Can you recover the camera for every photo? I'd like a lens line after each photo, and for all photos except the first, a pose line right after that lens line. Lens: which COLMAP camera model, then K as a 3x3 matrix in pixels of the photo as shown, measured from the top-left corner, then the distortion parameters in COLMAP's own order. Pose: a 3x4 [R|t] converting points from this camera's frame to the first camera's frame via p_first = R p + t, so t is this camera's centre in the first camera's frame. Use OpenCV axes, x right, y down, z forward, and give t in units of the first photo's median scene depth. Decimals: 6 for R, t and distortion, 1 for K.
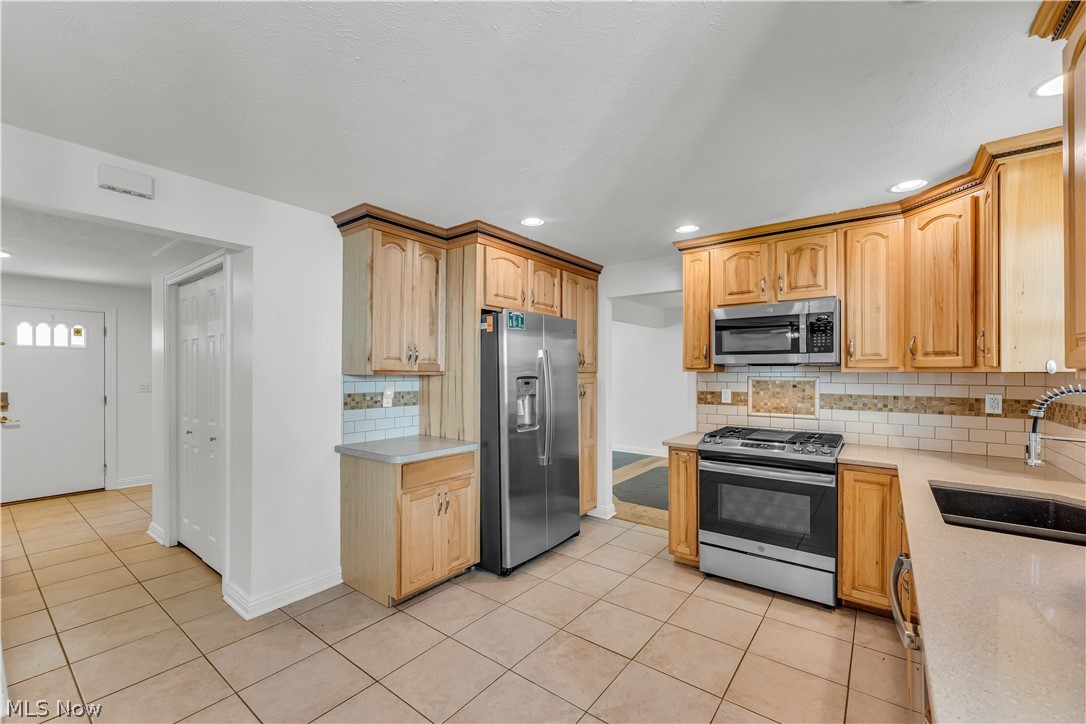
lens RADIAL K [[445.7, 0, 539.2], [0, 445.7, 369.7], [0, 0, 1]] dist [0.000101, -0.000301]
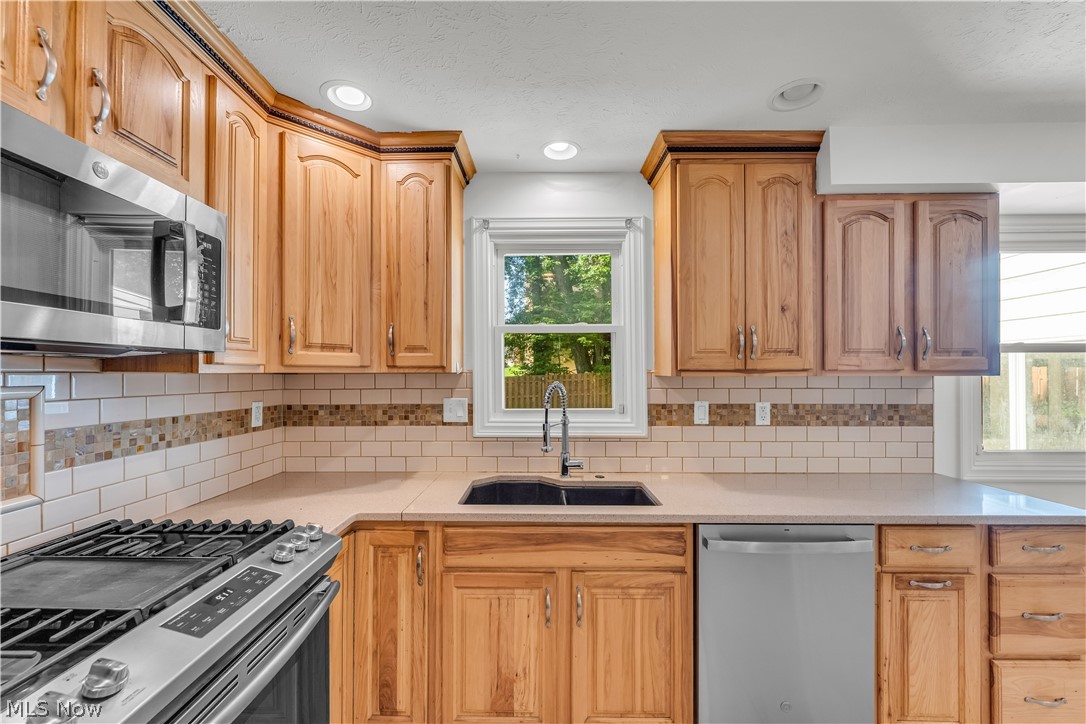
lens RADIAL K [[445.7, 0, 539.2], [0, 445.7, 369.7], [0, 0, 1]] dist [0.000101, -0.000301]
pose [[-0.600400, 0.008628, 0.799653, 0.097043], [-0.001339, 0.999930, -0.011795, 0.007219], [-0.799699, -0.008153, -0.600346, 0.982912]]
